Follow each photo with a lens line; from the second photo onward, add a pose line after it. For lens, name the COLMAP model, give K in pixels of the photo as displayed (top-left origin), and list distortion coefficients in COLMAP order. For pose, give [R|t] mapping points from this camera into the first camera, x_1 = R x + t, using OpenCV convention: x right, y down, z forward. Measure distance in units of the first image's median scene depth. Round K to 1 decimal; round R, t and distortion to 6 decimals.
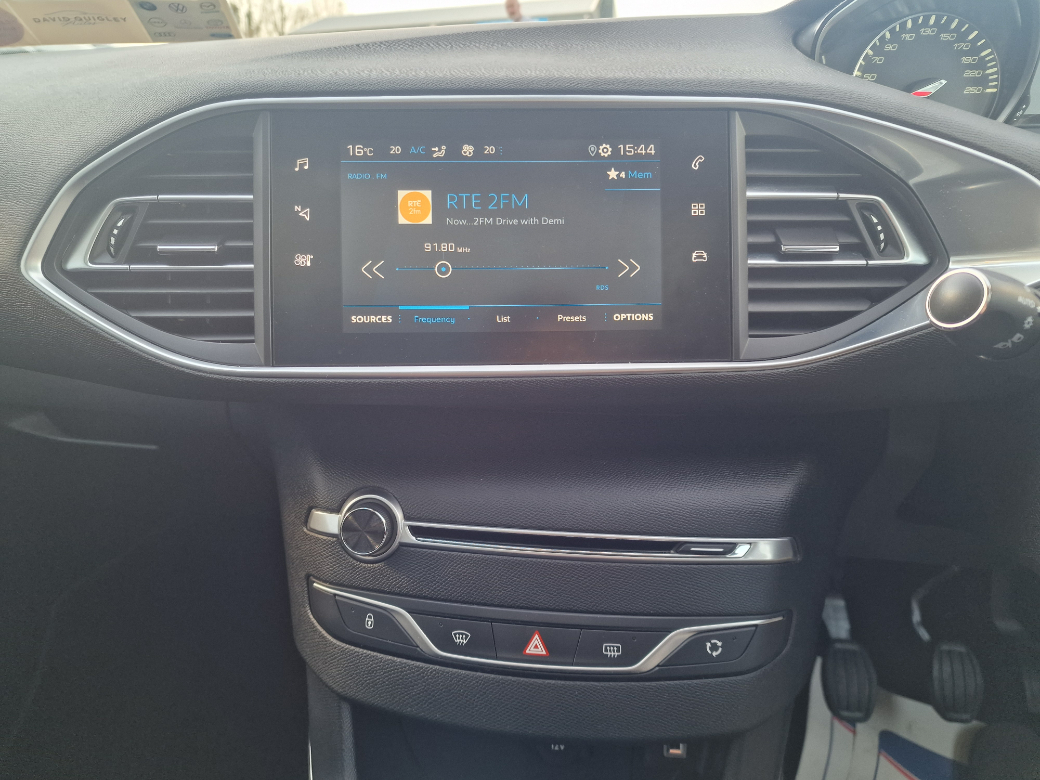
lens RADIAL K [[701.2, 0, 498.8], [0, 701.2, 390.7], [0, 0, 1]] dist [0.036957, -0.035540]
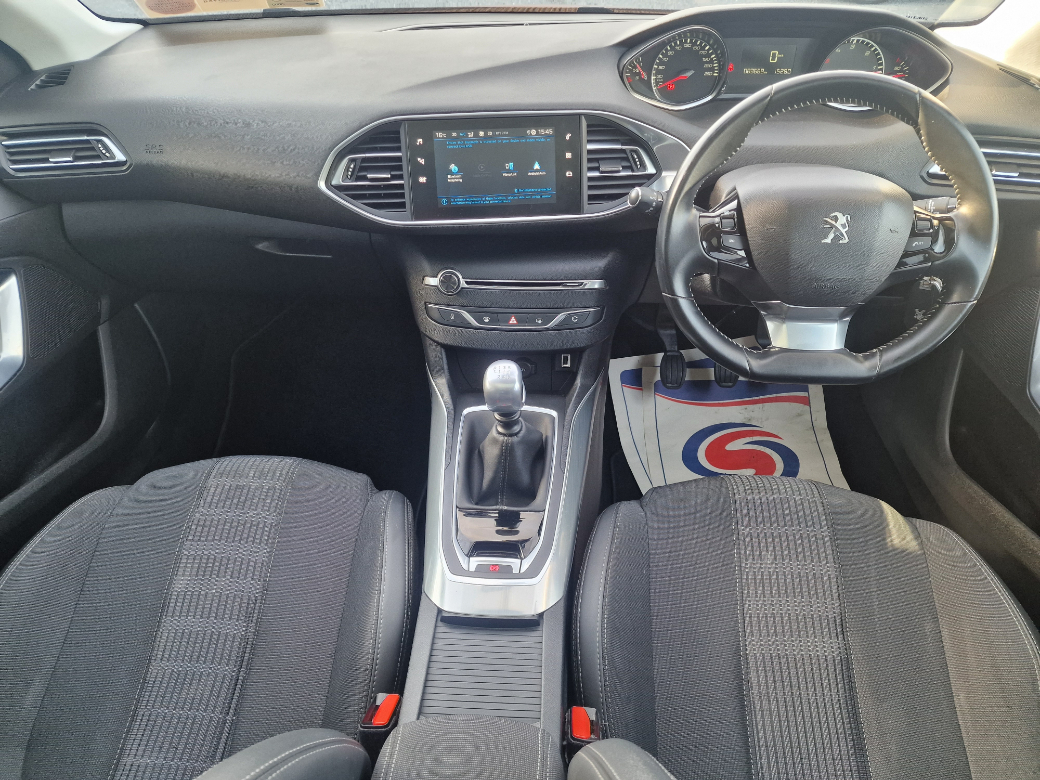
lens RADIAL K [[701.2, 0, 500.9], [0, 701.2, 396.5], [0, 0, 1]] dist [0.036957, -0.035540]
pose [[0.998250, -0.040265, 0.043312, -0.124935], [0.027617, 0.965039, 0.260647, -0.076172], [-0.052293, -0.258995, 0.964462, -1.777795]]
